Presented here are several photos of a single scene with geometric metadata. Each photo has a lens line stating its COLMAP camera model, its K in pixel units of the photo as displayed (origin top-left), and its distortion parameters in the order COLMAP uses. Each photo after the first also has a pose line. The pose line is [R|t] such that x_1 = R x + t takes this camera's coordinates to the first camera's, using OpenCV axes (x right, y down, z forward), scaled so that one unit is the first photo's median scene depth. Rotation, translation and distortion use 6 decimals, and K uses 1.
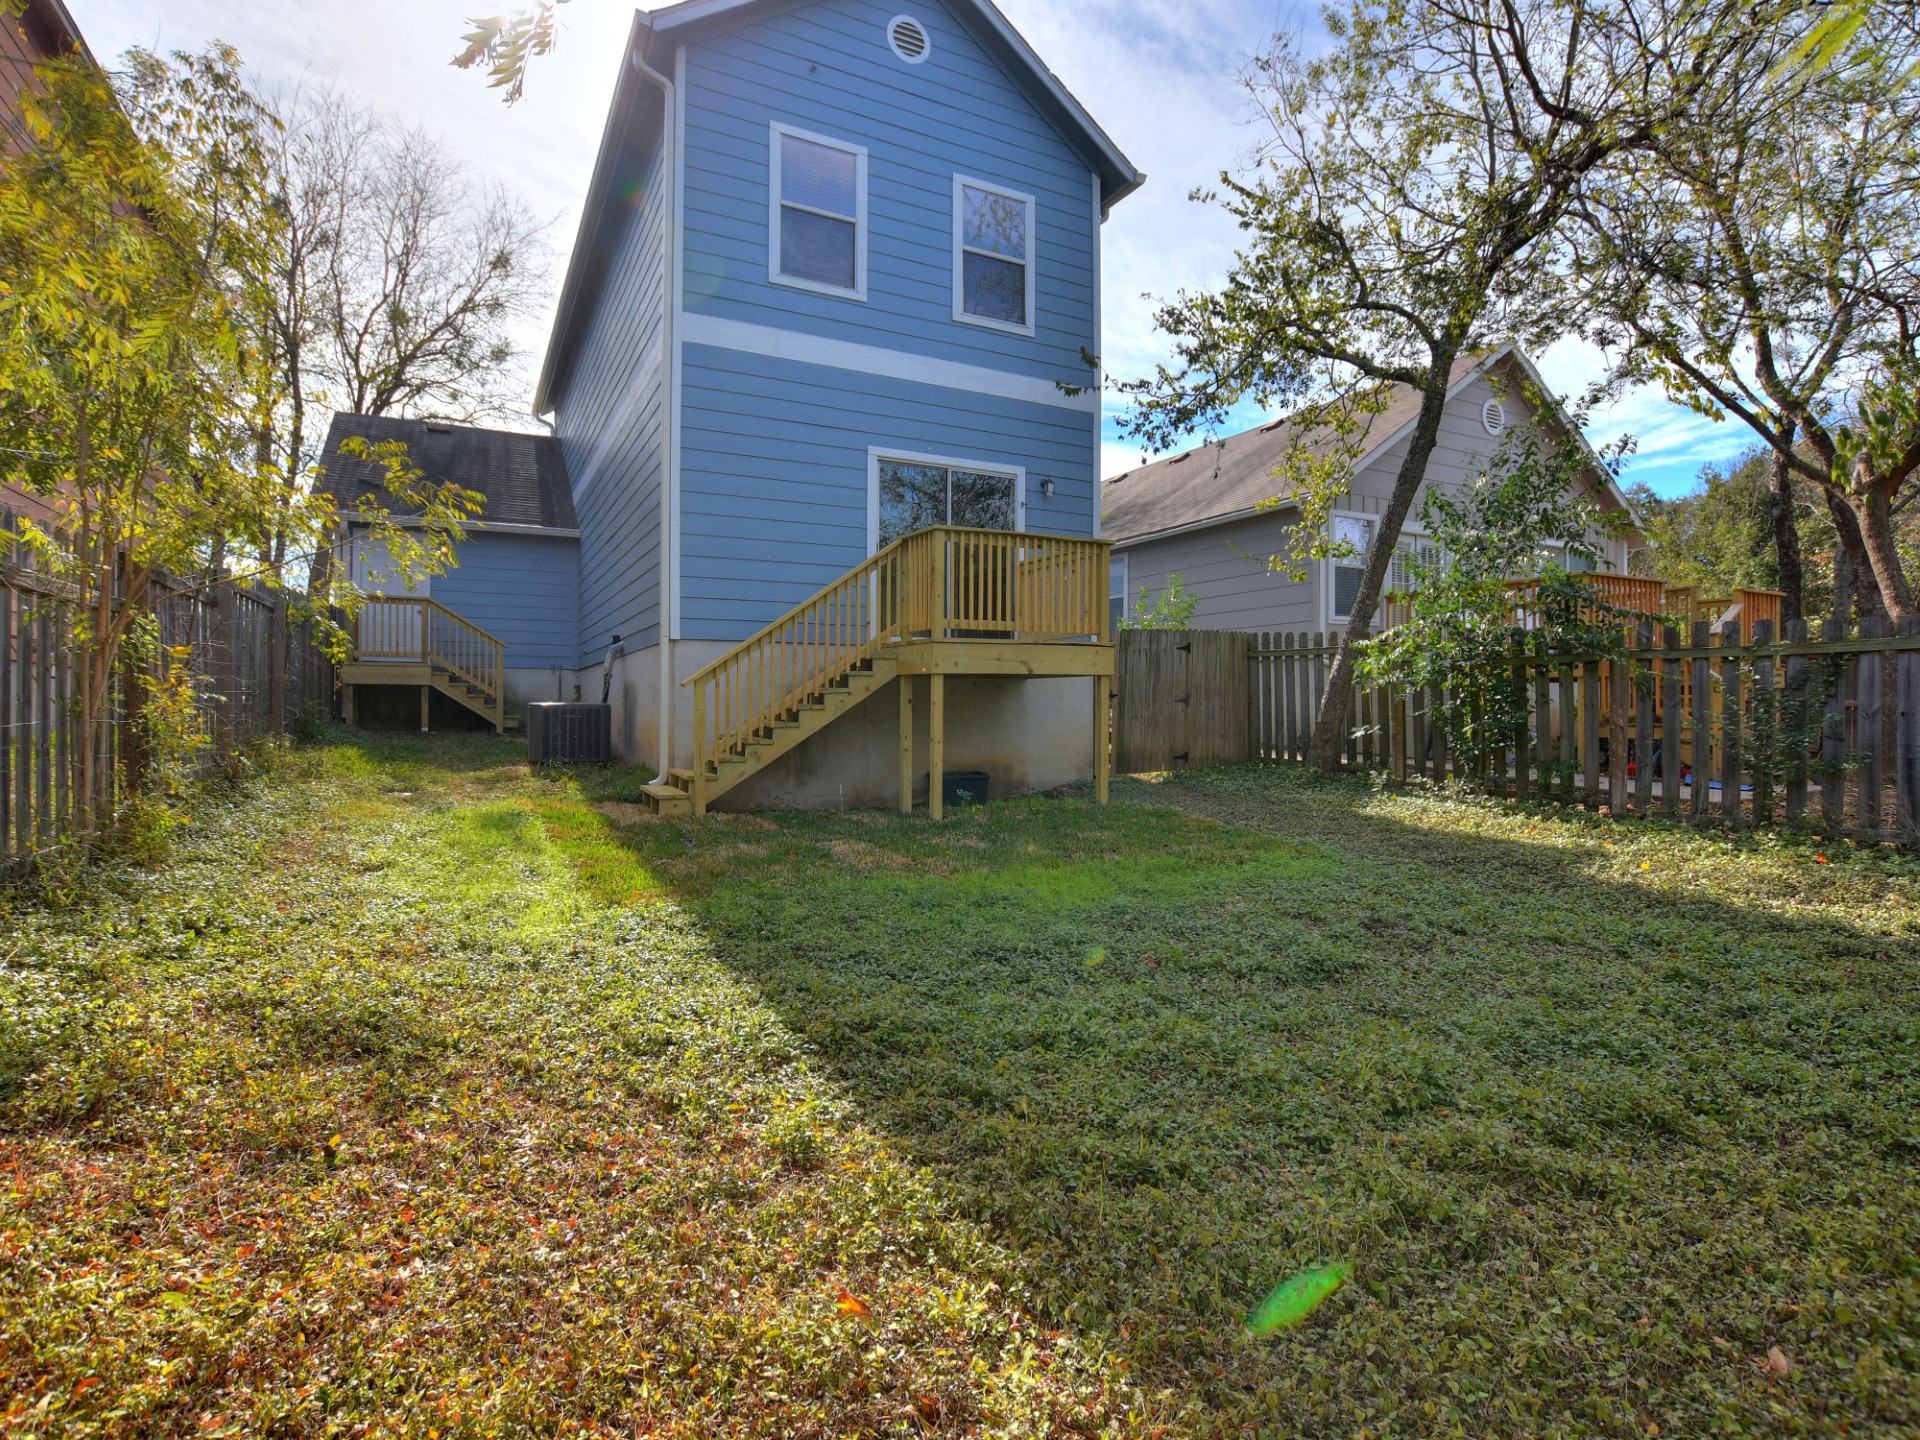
lens RADIAL K [[949.7, 0, 973.8], [0, 949.7, 716.3], [0, 0, 1]] dist [-0.030725, -0.000059]
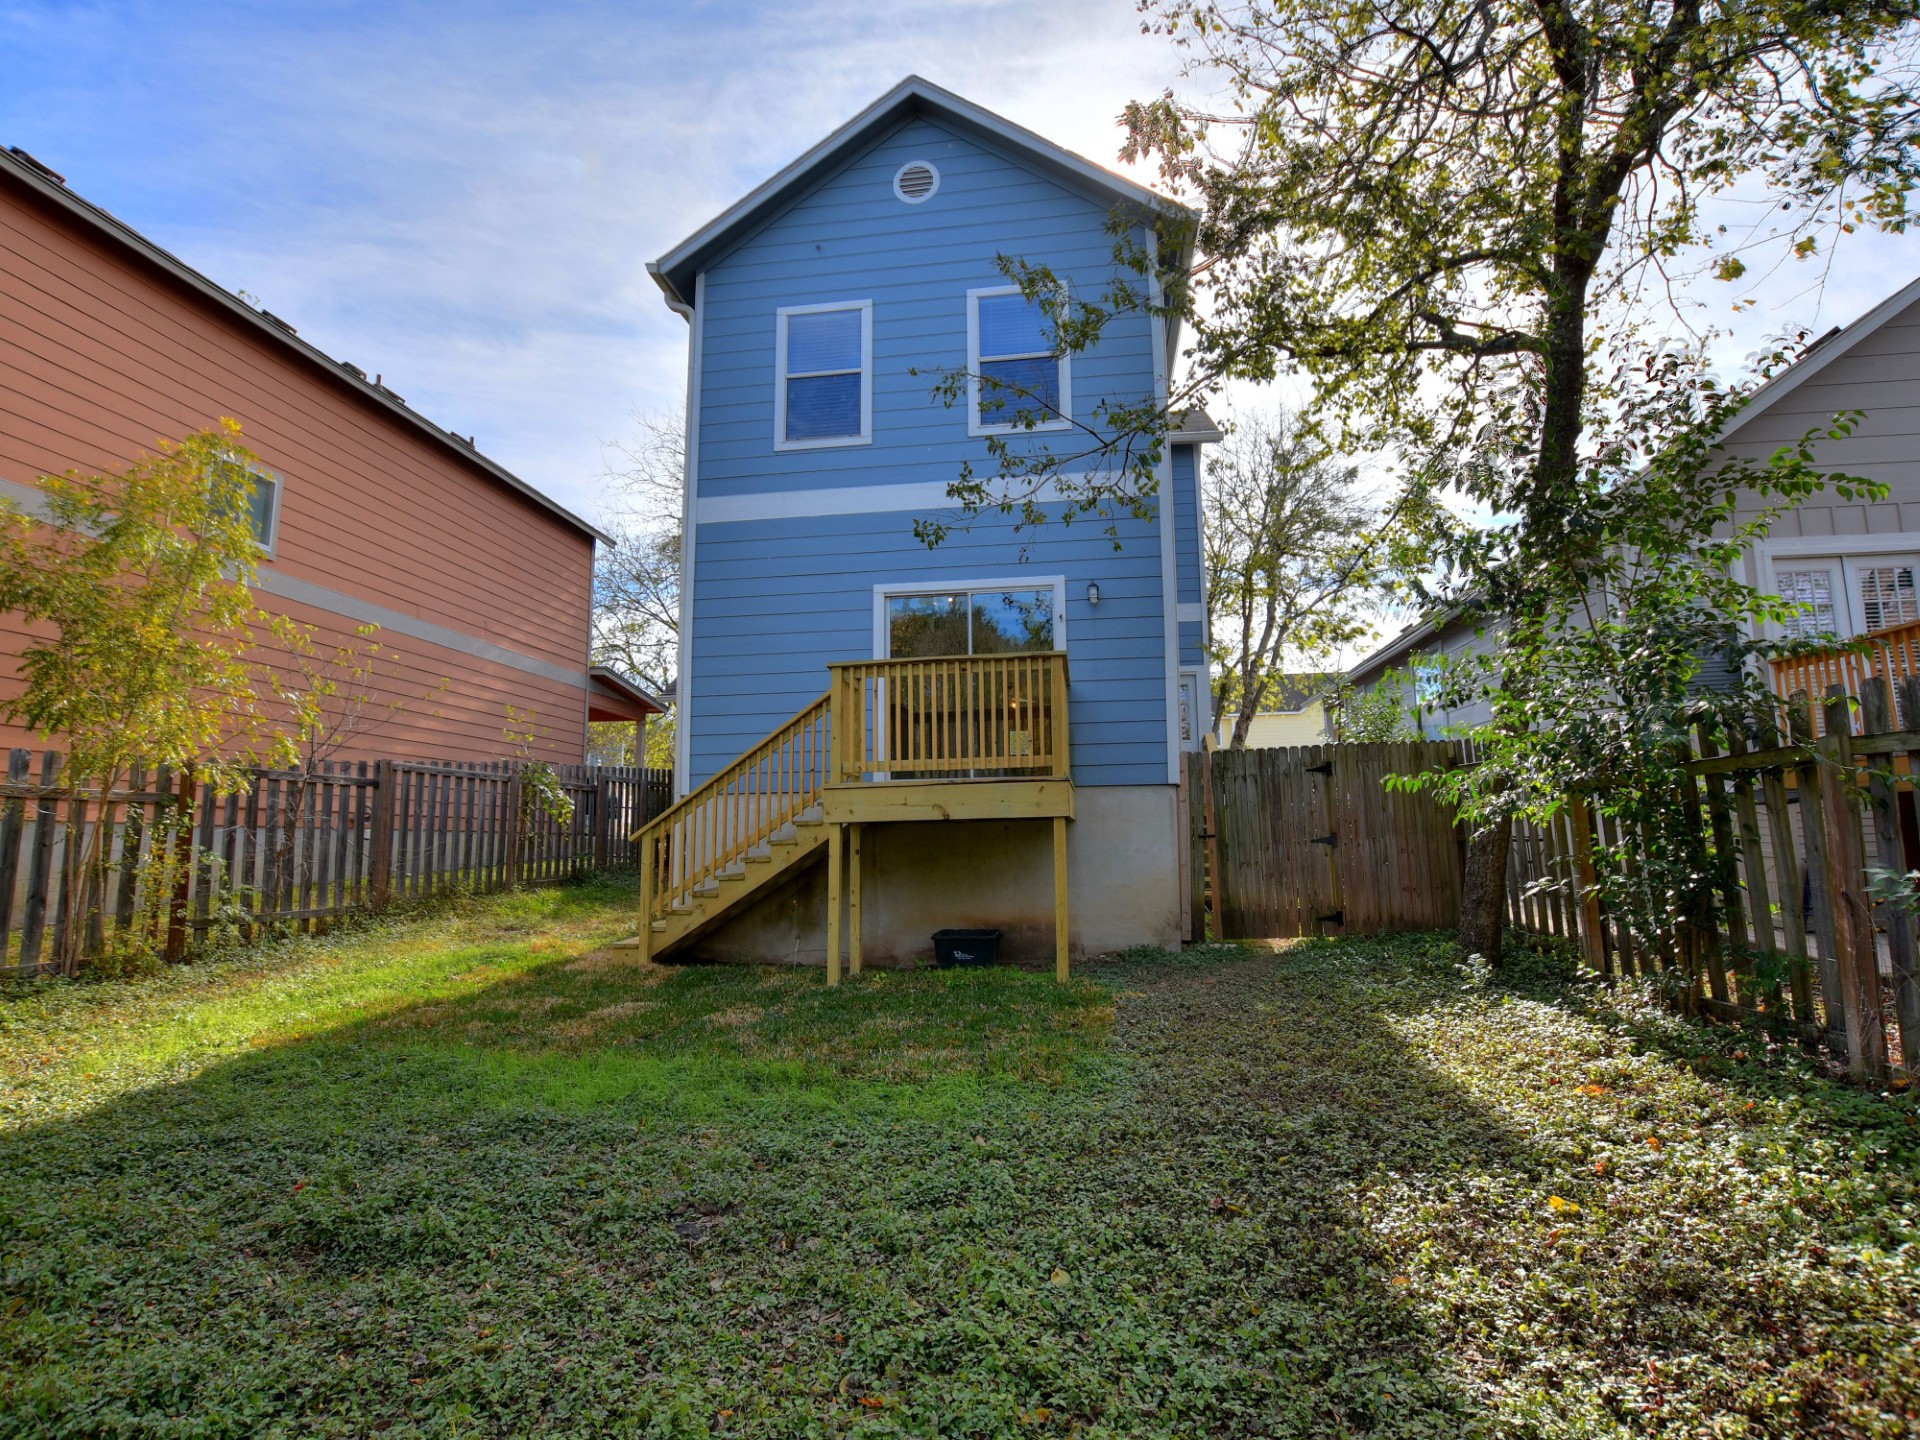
lens RADIAL K [[949.7, 0, 964.9], [0, 949.7, 719.0], [0, 0, 1]] dist [-0.030725, -0.000059]
pose [[0.811114, -0.086283, -0.578489, 0.519447], [0.007971, 0.990598, -0.136574, -0.014880], [0.584834, 0.106165, 0.804175, 0.286480]]
